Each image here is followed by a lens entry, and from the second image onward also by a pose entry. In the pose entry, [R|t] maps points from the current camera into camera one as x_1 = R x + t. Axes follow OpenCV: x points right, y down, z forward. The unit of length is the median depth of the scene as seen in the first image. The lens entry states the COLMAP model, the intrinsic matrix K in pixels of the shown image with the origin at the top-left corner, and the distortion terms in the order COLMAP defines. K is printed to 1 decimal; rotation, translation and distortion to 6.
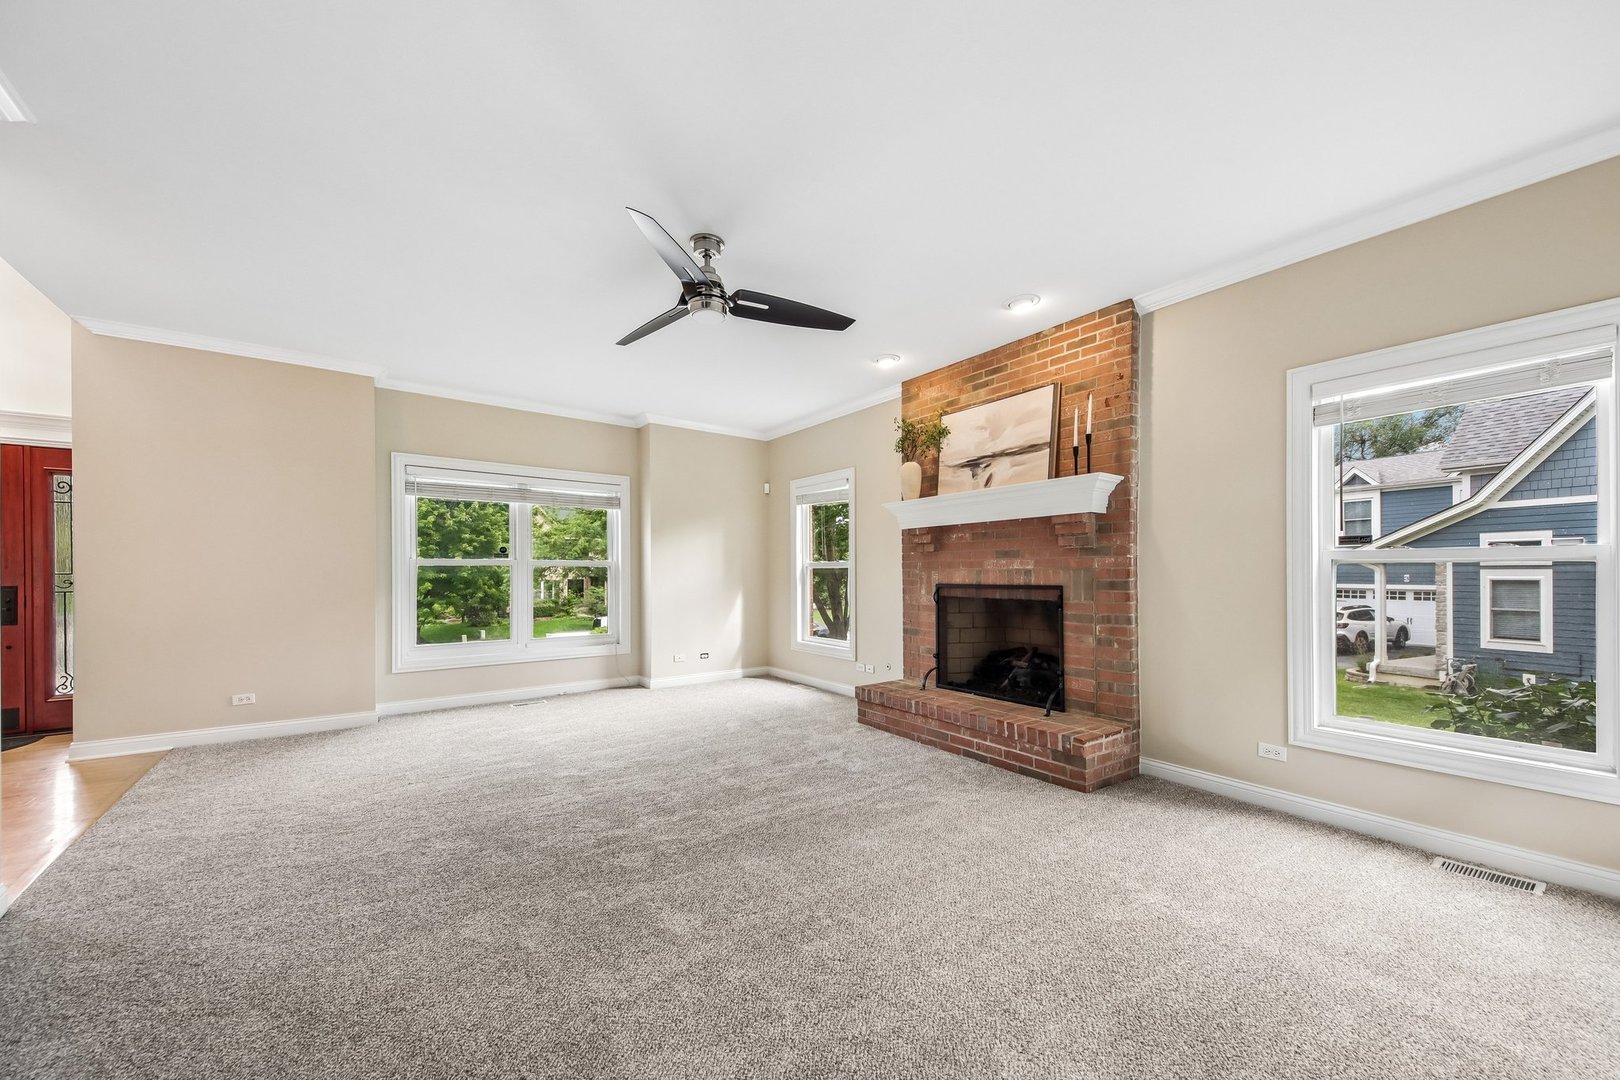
lens RADIAL K [[581.7, 0, 810.4], [0, 581.7, 569.6], [0, 0, 1]] dist [0.000937, -0.000003]
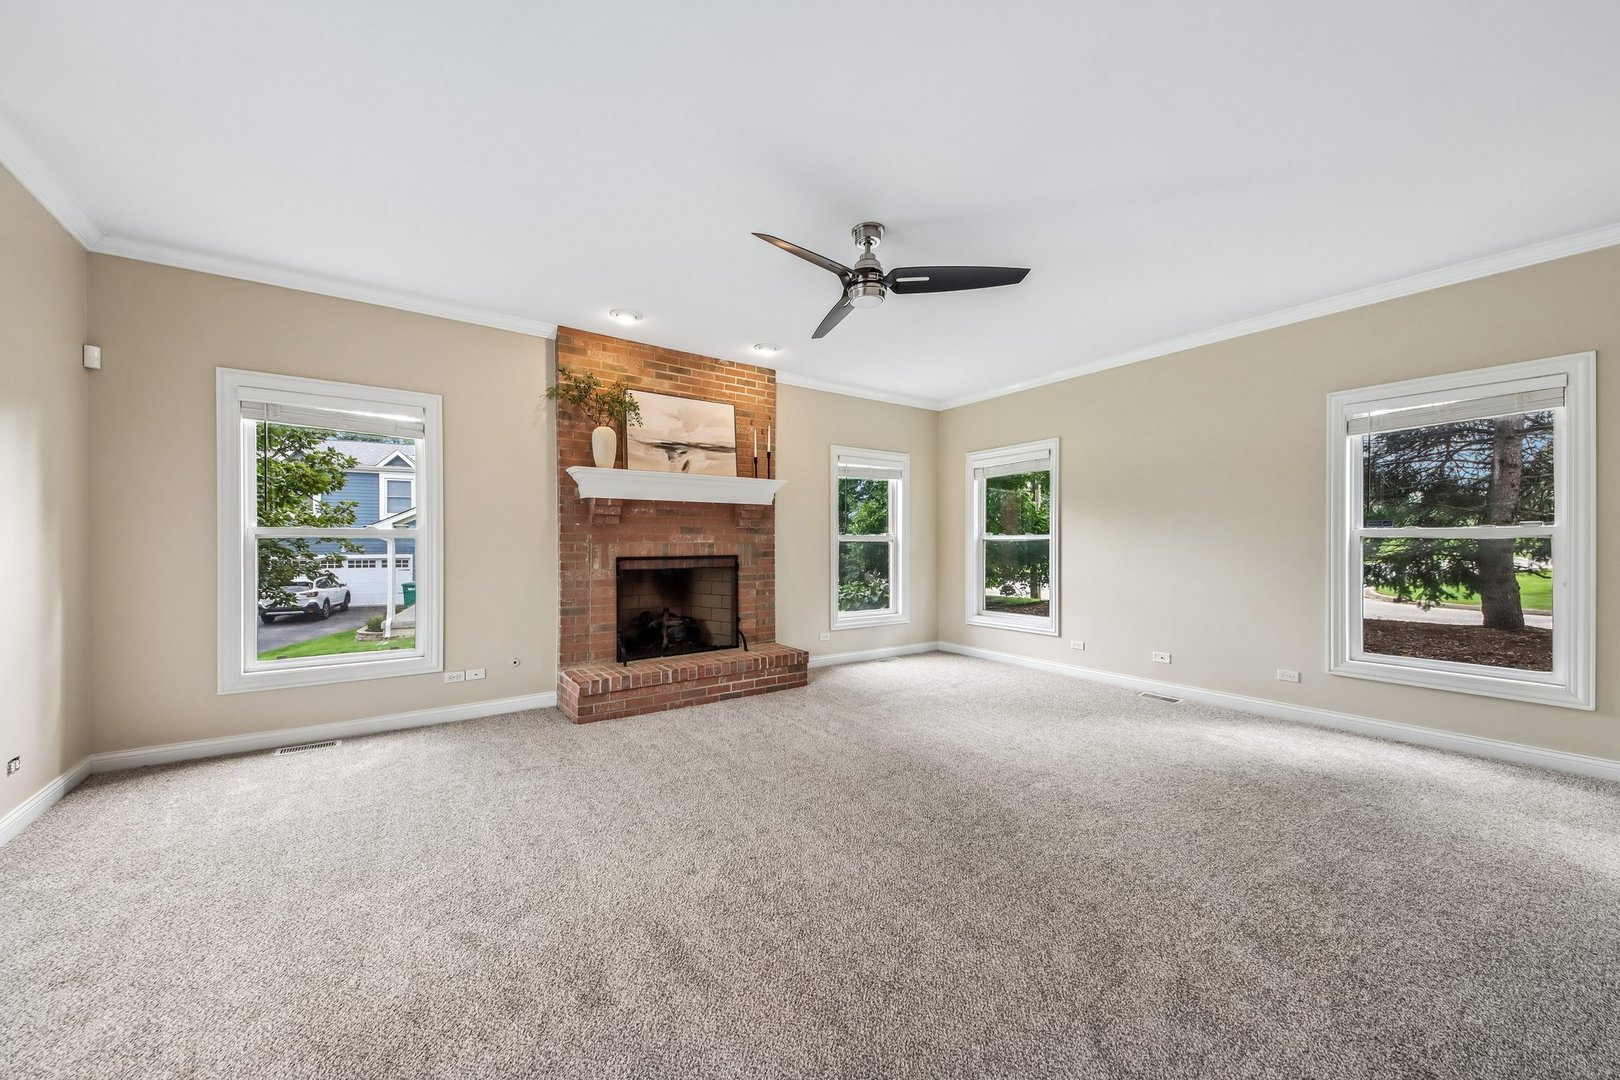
lens RADIAL K [[590.5, 0, 778.3], [0, 590.5, 543.4], [0, 0, 1]] dist [0.000039, -0.000082]
pose [[0.032511, 0.001490, 0.999470, -0.857612], [-0.005580, 0.999984, -0.001309, 0.001231], [-0.999456, -0.005535, 0.032519, 0.777227]]
